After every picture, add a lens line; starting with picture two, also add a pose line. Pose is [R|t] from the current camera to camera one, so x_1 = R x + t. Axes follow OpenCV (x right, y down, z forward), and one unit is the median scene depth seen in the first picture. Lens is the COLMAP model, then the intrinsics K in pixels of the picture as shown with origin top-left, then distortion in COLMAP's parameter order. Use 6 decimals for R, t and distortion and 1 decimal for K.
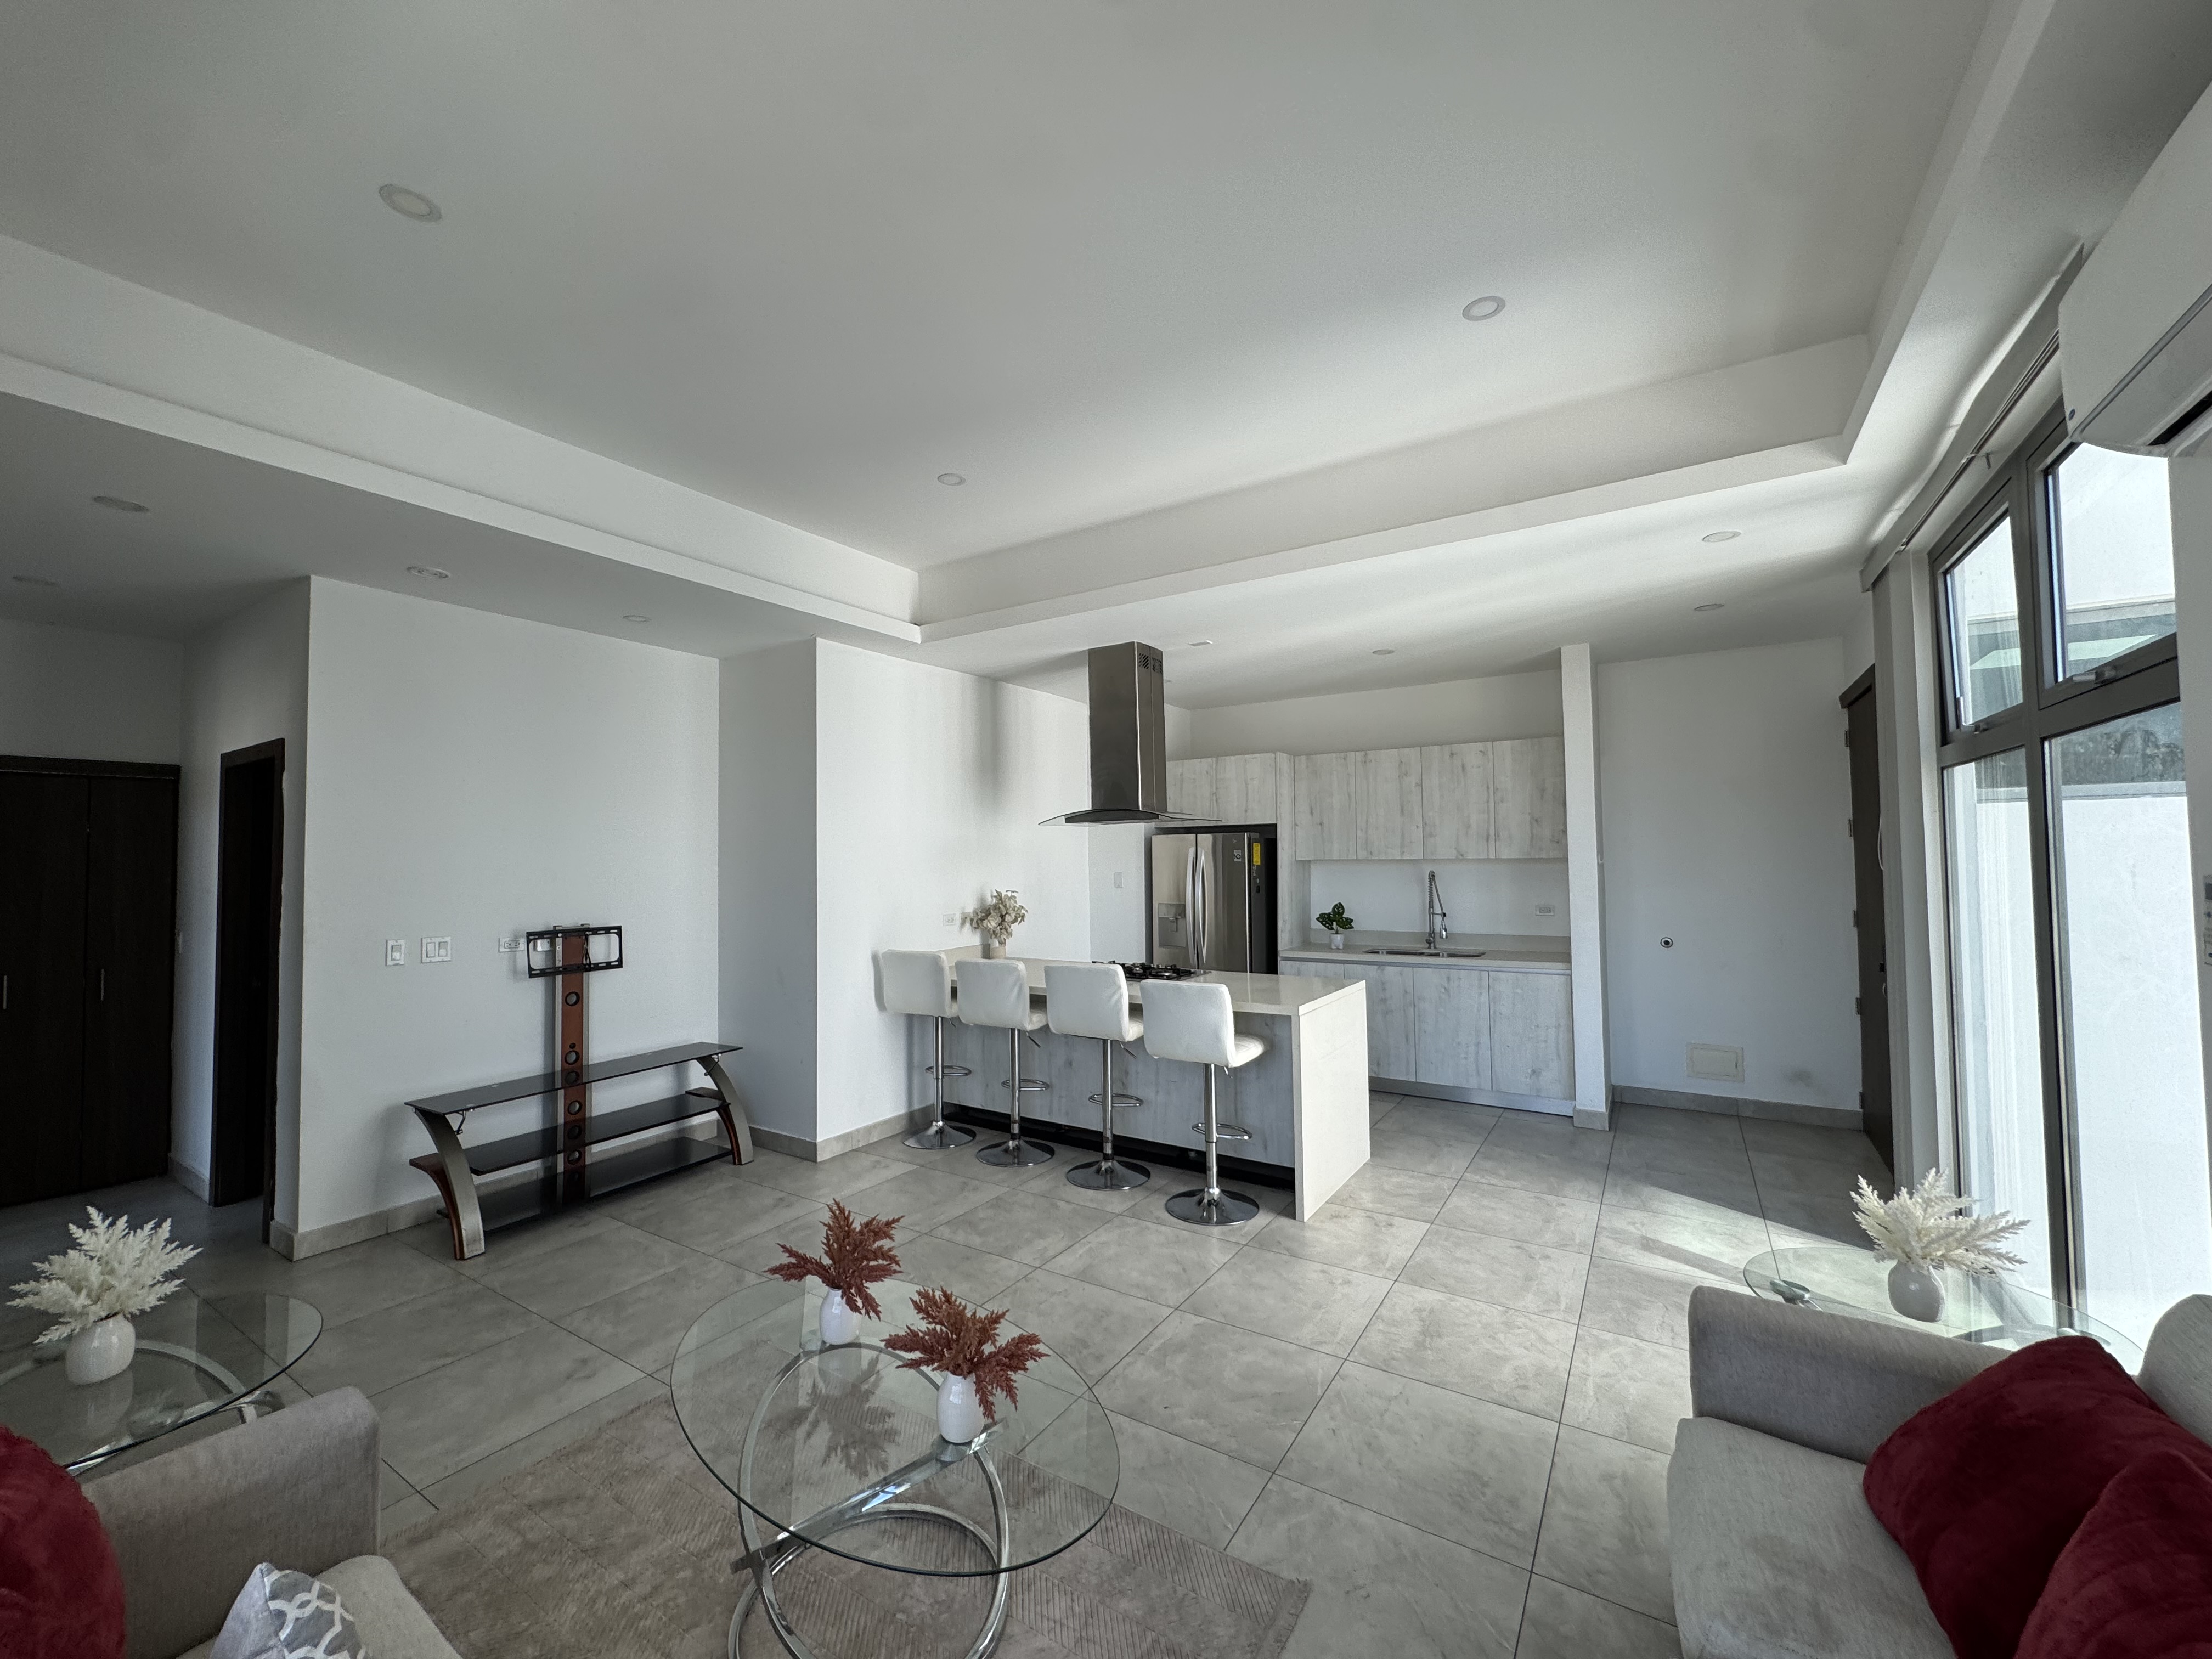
lens RADIAL K [[885.1, 0, 1101.9], [0, 885.1, 827.4], [0, 0, 1]] dist [0.007898, -0.000032]
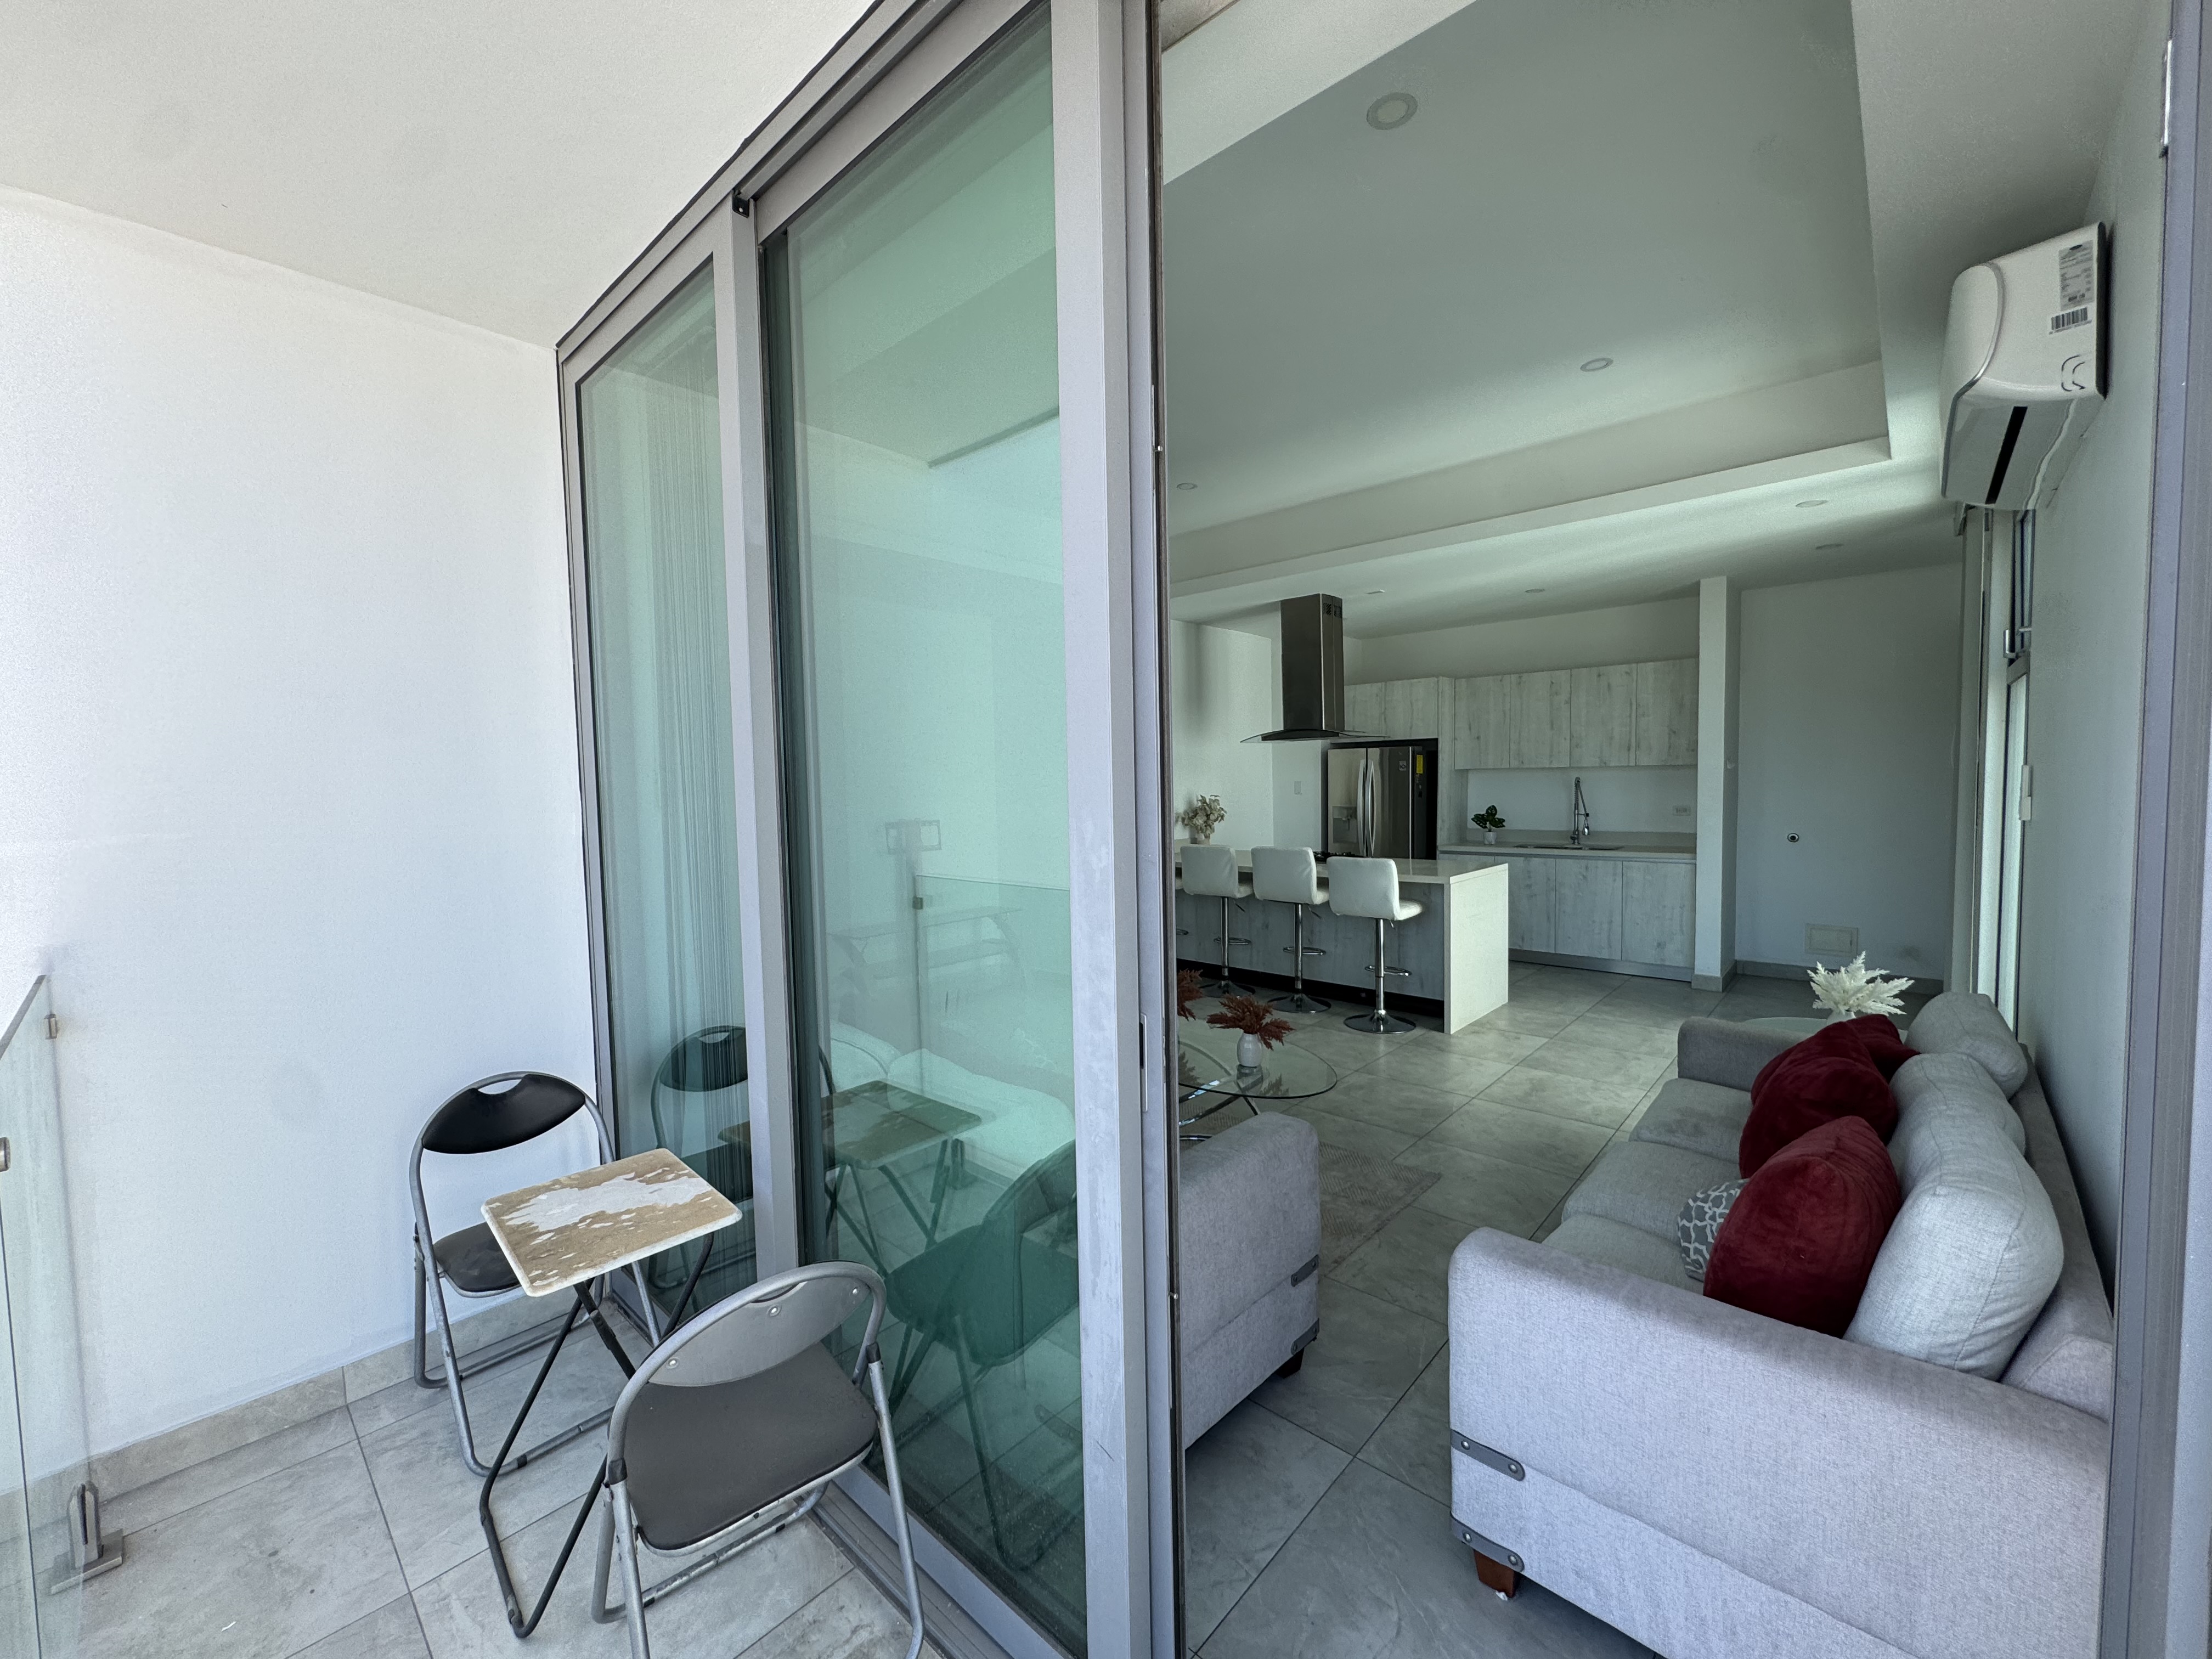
lens RADIAL K [[885.1, 0, 1111.2], [0, 885.1, 825.7], [0, 0, 1]] dist [0.007898, -0.000032]
pose [[0.986740, 0.001413, -0.162304, -0.050299], [0.013545, 0.995757, 0.091017, -0.002144], [0.161744, -0.092009, 0.982534, -0.301555]]
